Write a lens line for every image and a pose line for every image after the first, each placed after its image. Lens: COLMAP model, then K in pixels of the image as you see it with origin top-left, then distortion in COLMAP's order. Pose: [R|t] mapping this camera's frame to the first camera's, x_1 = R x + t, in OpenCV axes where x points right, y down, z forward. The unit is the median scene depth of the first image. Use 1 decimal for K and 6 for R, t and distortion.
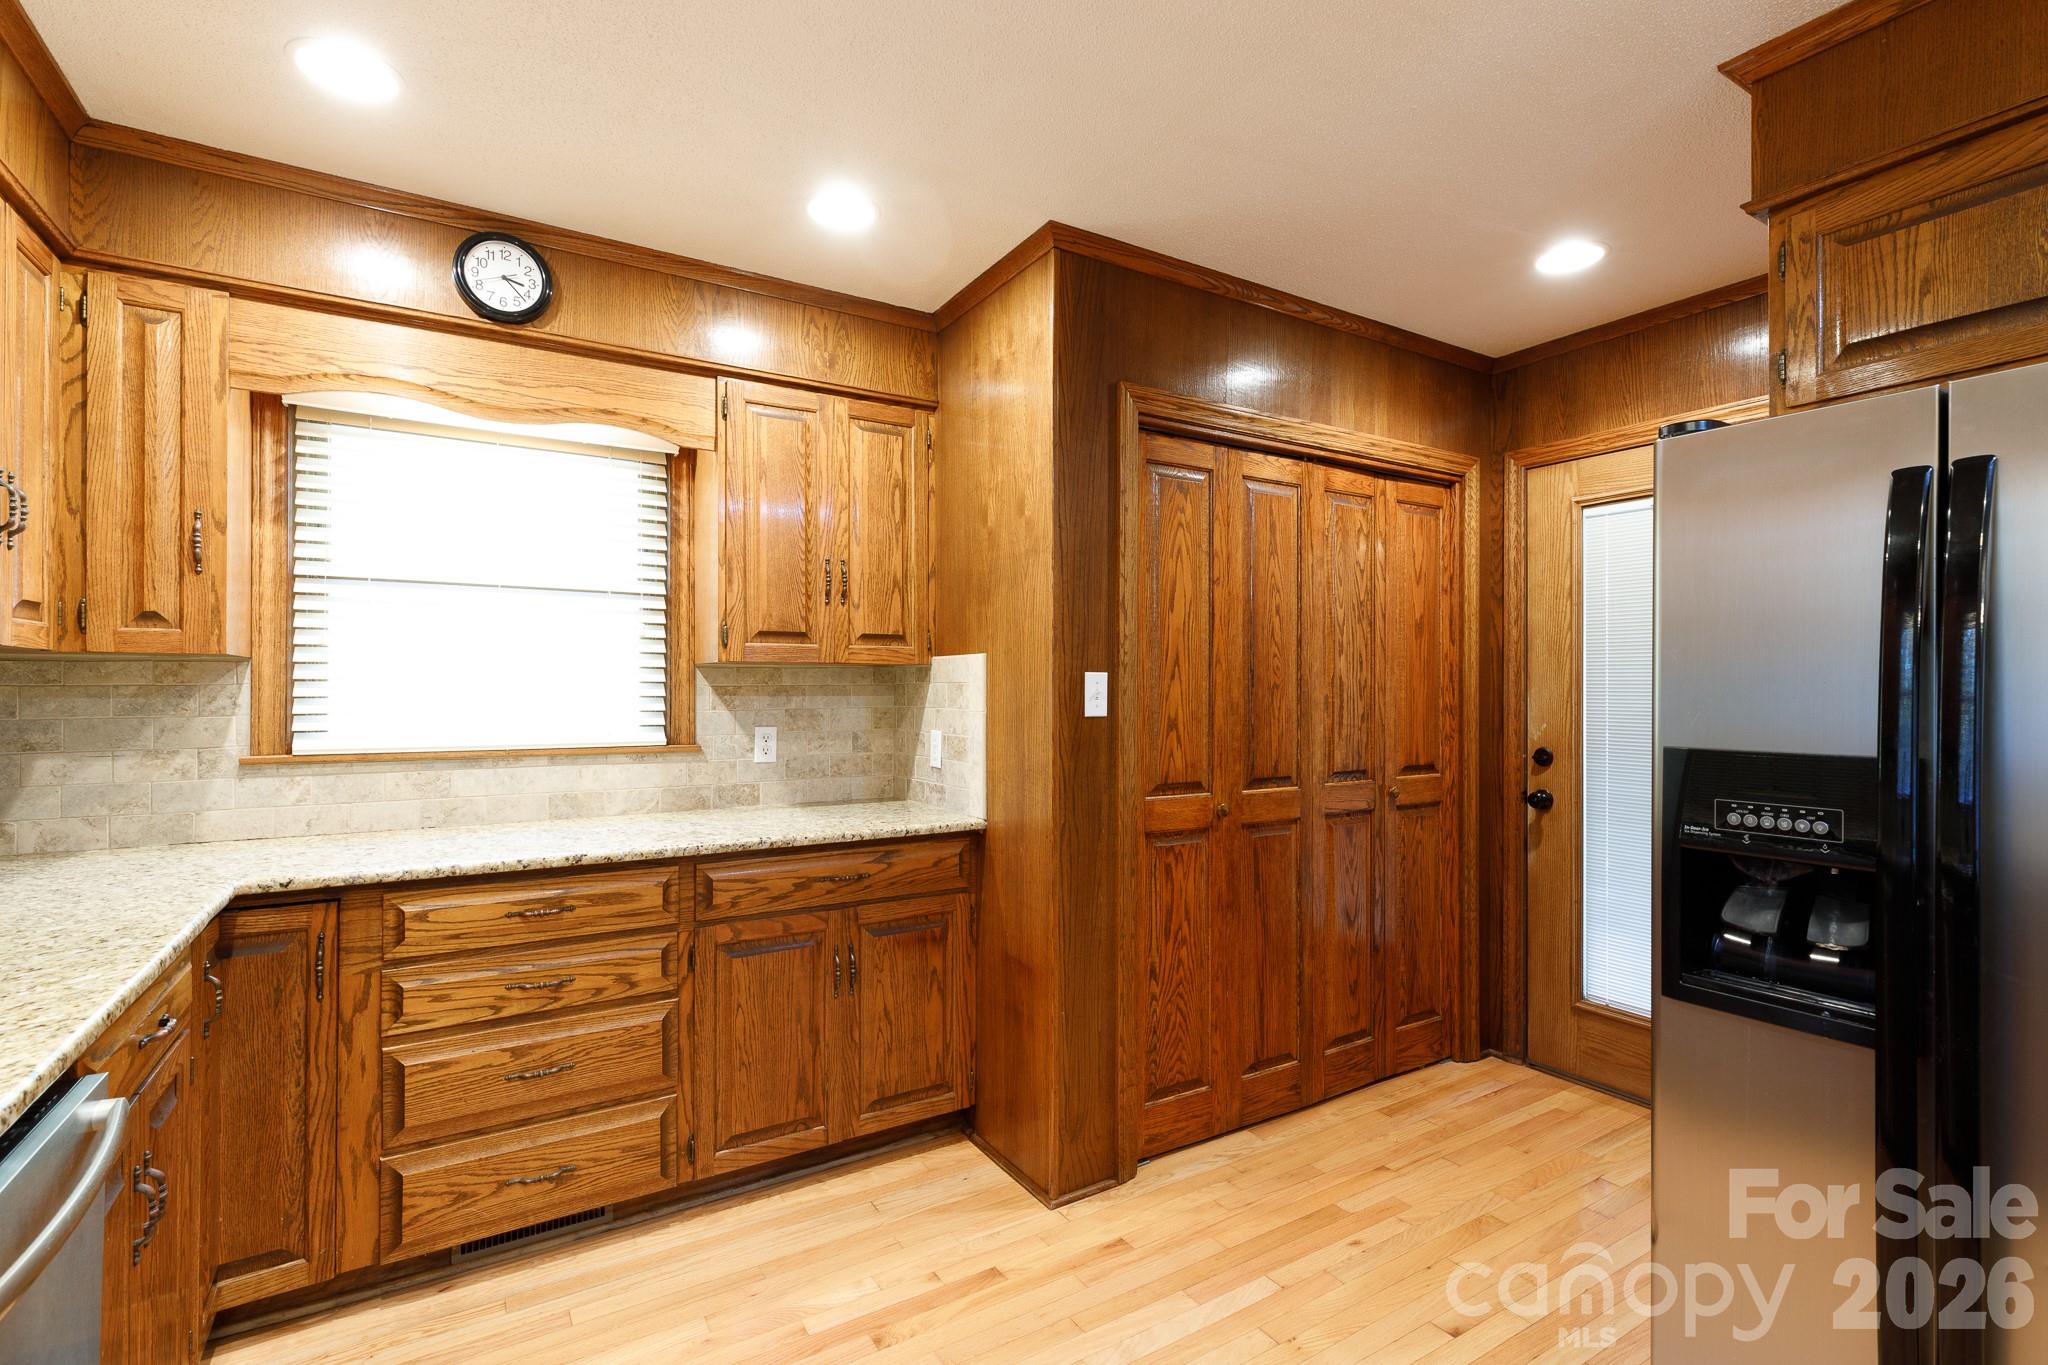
lens RADIAL K [[938.1, 0, 1024.0], [0, 938.1, 682.5], [0, 0, 1]] dist [0.002153, -0.000467]
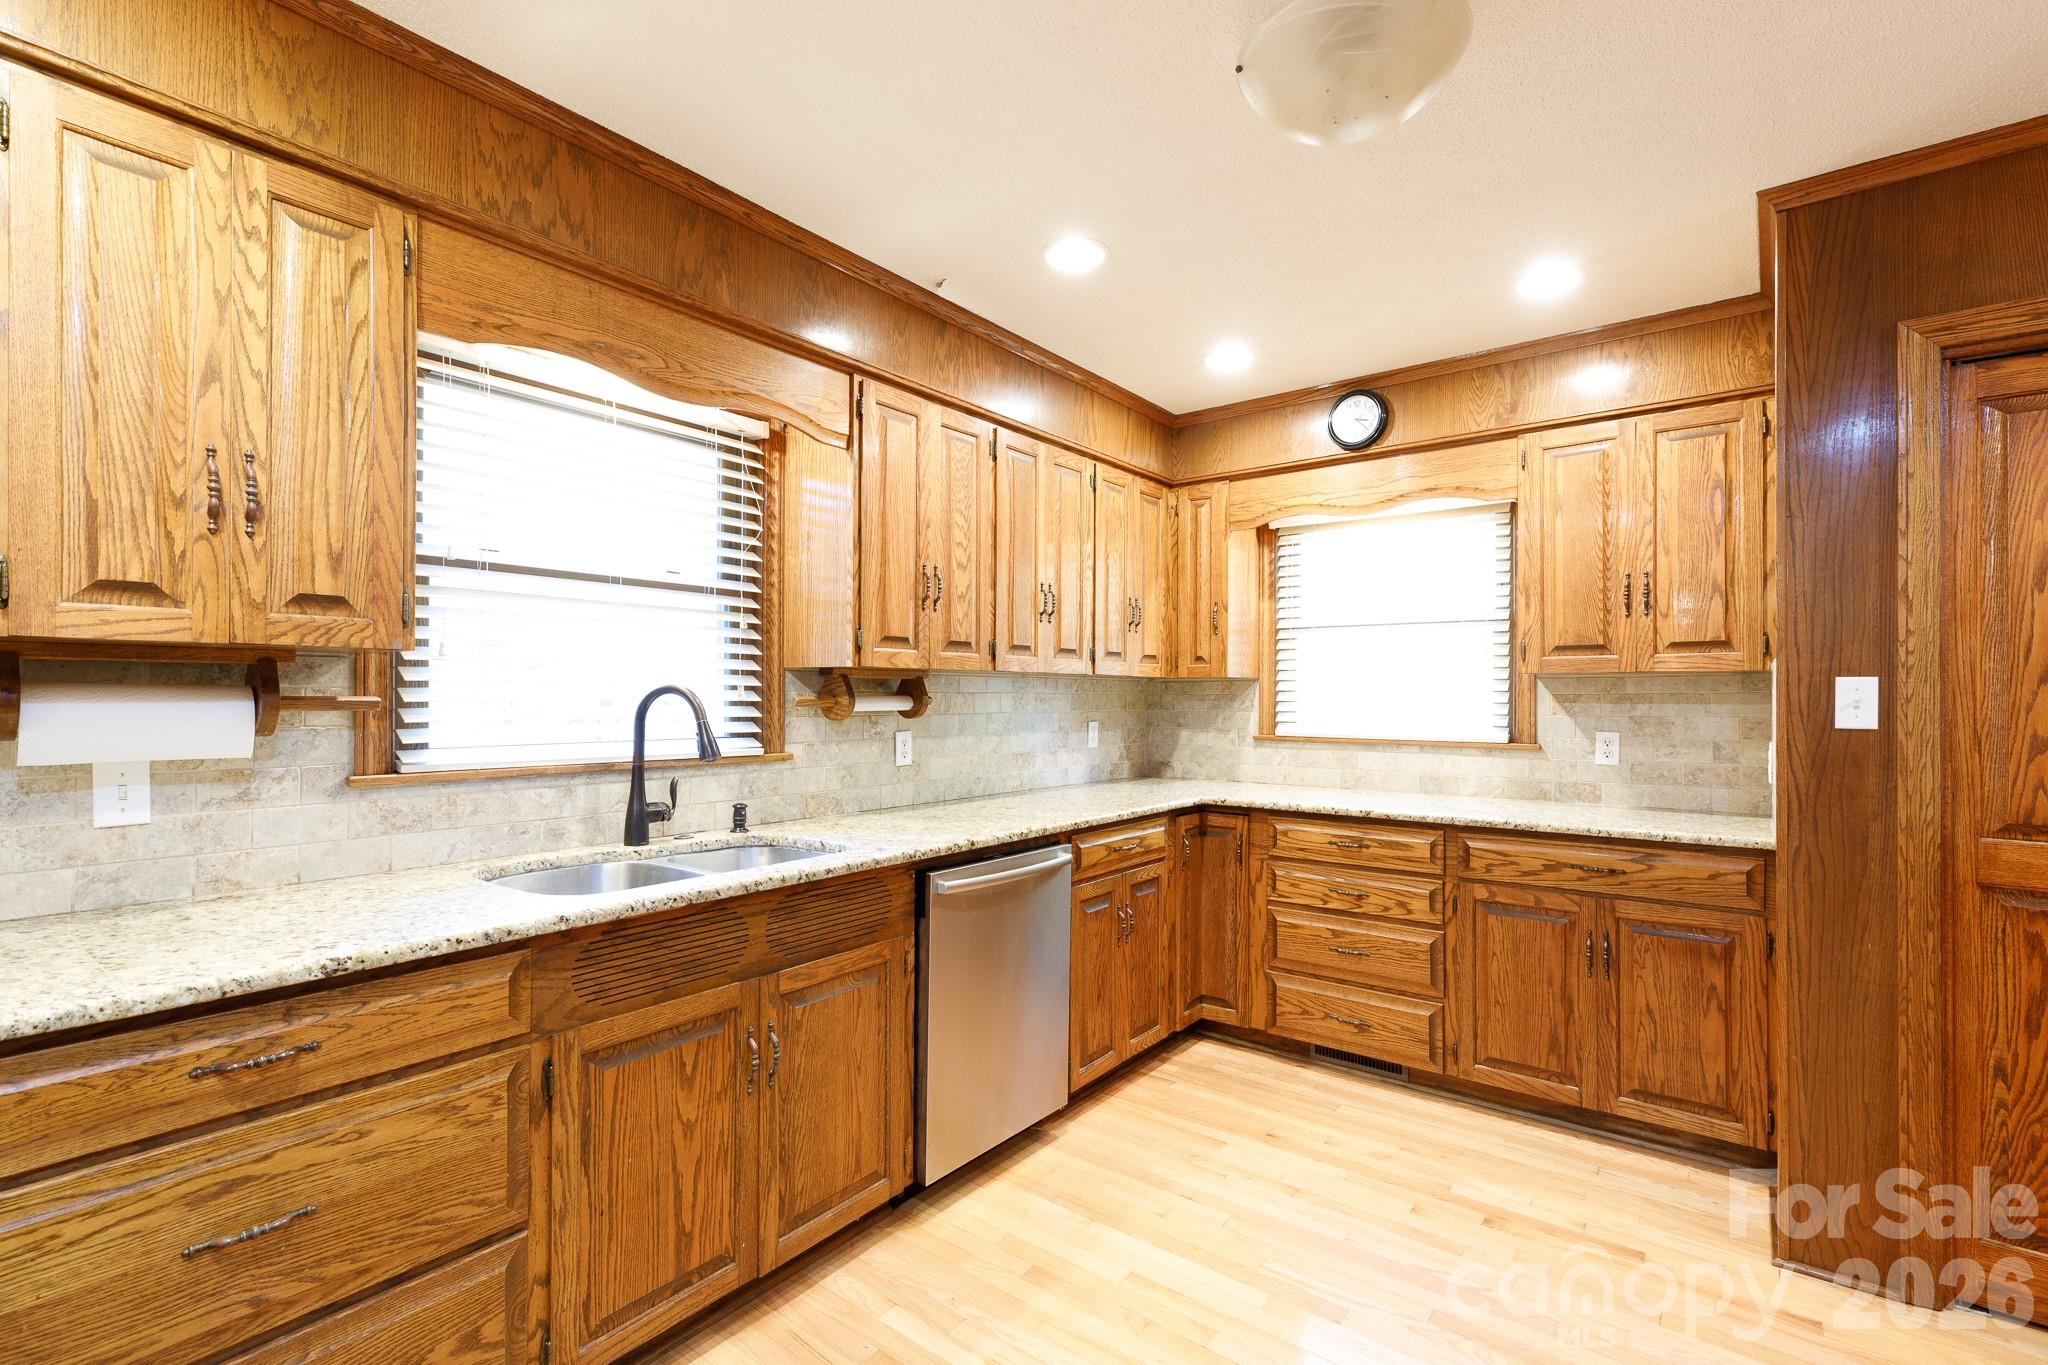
lens RADIAL K [[938.1, 0, 1024.0], [0, 938.1, 682.5], [0, 0, 1]] dist [0.002153, -0.000467]
pose [[0.340051, -0.013750, -0.940306, 0.623724], [0.003840, 0.999905, -0.013233, 0.002443], [0.940399, 0.000889, 0.340072, 0.000544]]
